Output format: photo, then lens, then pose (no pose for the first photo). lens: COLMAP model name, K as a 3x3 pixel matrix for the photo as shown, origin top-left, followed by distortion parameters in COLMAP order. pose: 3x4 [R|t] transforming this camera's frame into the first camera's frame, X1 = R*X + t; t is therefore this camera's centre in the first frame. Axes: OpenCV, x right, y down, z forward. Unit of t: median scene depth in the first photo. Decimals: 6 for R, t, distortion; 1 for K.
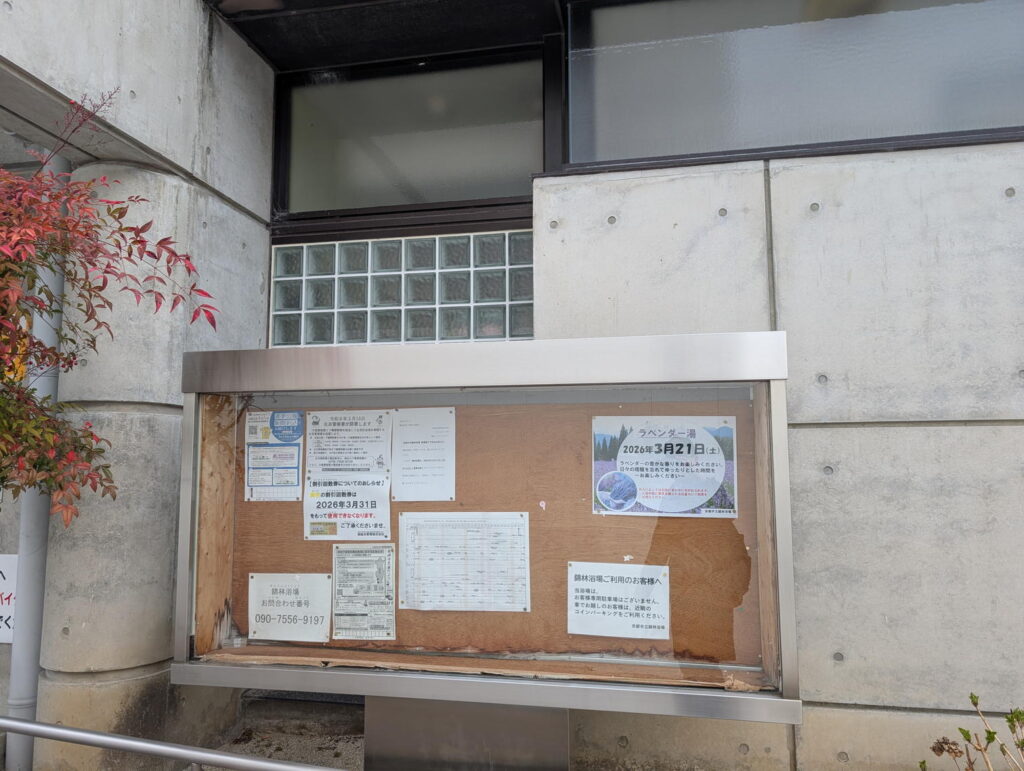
lens RADIAL K [[730.0, 0, 513.9], [0, 730.0, 387.1], [0, 0, 1]] dist [0.005840, -0.005074]
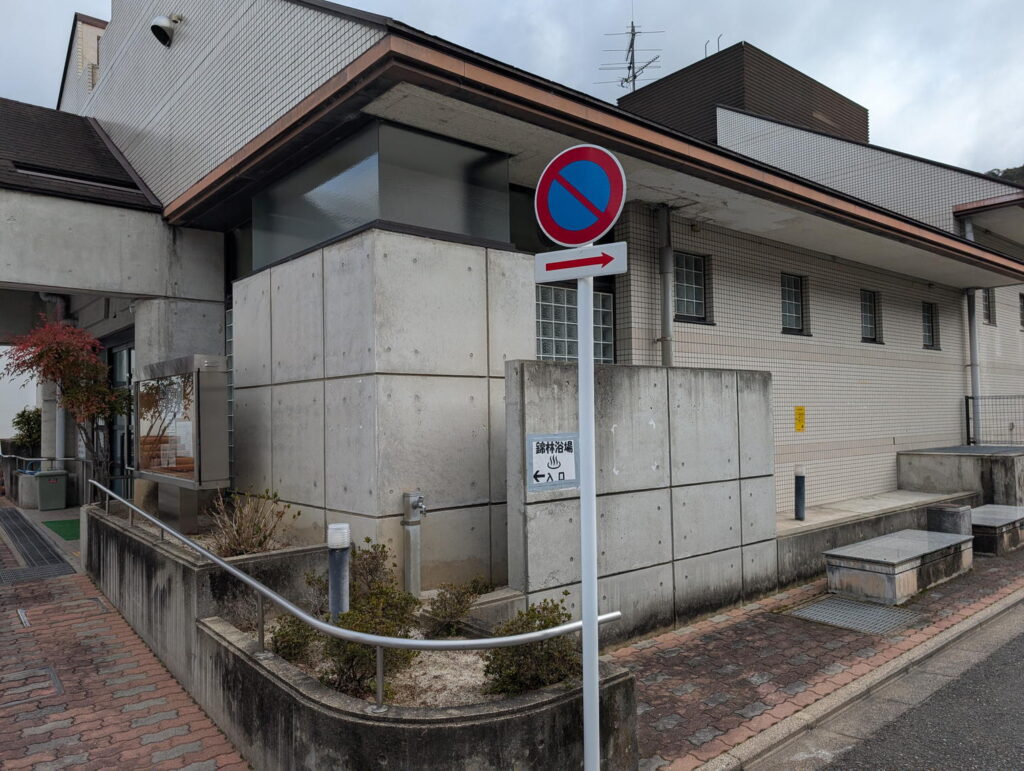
lens RADIAL K [[730.0, 0, 513.1], [0, 730.0, 388.0], [0, 0, 1]] dist [0.005840, -0.005074]
pose [[0.785906, -0.034630, -0.617376, 2.096156], [0.079699, 0.995775, 0.045600, 0.015068], [0.613189, -0.085041, 0.785346, -0.313527]]
